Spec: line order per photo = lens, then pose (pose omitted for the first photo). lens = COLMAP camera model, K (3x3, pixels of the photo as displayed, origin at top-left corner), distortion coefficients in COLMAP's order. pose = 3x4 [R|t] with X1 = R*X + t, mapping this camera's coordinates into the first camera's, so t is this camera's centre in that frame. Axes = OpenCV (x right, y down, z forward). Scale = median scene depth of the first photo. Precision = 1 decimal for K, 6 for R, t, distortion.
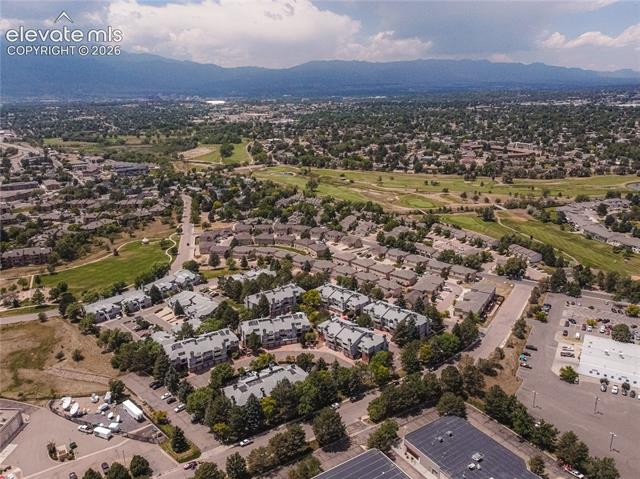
lens RADIAL K [[507.9, 0, 318.7], [0, 507.9, 239.4], [0, 0, 1]] dist [0.001230, -0.002900]
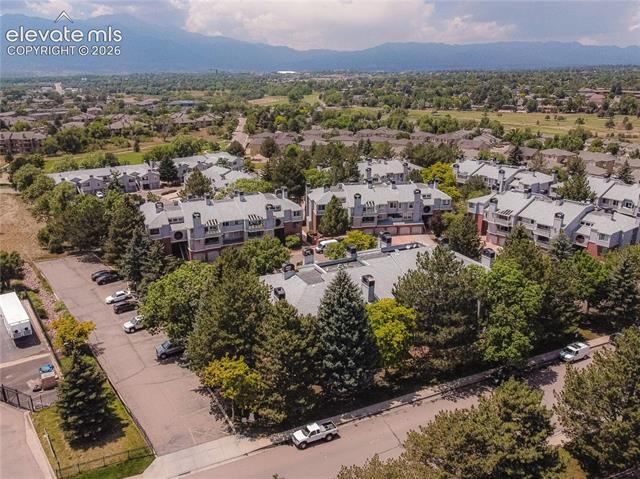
lens RADIAL K [[507.9, 0, 318.7], [0, 507.9, 239.4], [0, 0, 1]] dist [0.001230, -0.002900]
pose [[0.990972, 0.053210, -0.123057, -0.090246], [-0.050822, 0.998455, 0.022466, 0.229695], [0.124063, -0.016009, 0.992145, 0.581537]]
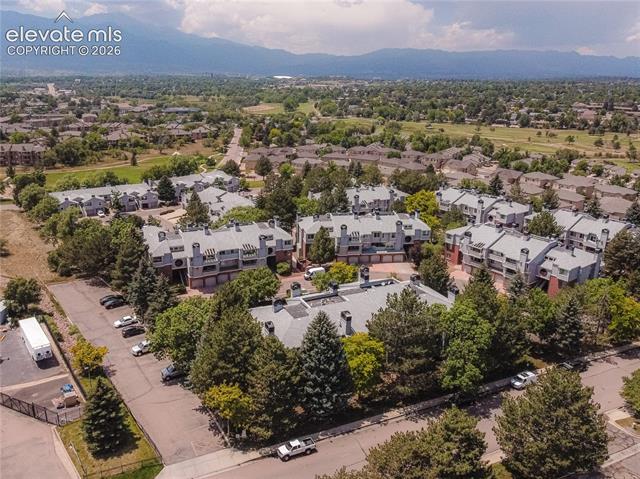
lens RADIAL K [[516.0, 0, 318.2], [0, 516.0, 239.9], [0, 0, 1]] dist [0.004310, -0.010533]
pose [[0.991210, 0.069528, -0.112555, -0.079975], [-0.068695, 0.997574, 0.011270, 0.205195], [0.113066, -0.003439, 0.993582, 0.529806]]
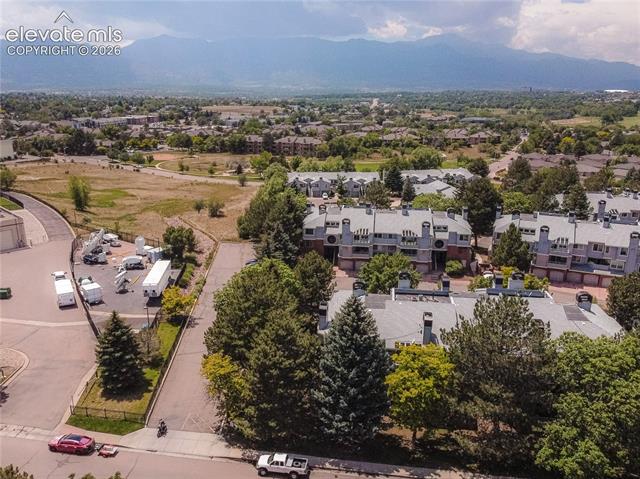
lens RADIAL K [[516.0, 0, 318.2], [0, 516.0, 239.9], [0, 0, 1]] dist [0.004310, -0.010533]
pose [[0.758542, 0.199907, -0.620203, 0.007493], [-0.208094, 0.976257, 0.060162, 0.217868], [0.617504, 0.083426, 0.782131, 0.646262]]
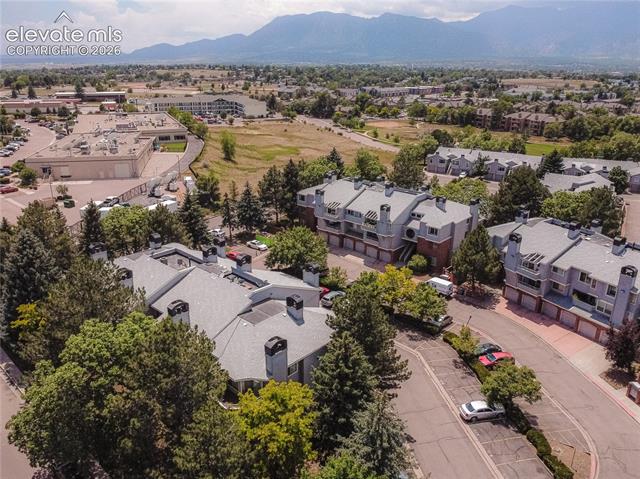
lens RADIAL K [[496.3, 0, 320.0], [0, 496.3, 239.5], [0, 0, 1]] dist [0.002388, -0.005313]
pose [[0.237346, 0.344596, -0.908251, 0.141177], [-0.295083, 0.916364, 0.270562, 0.147735], [0.925523, 0.203793, 0.319180, 0.879584]]
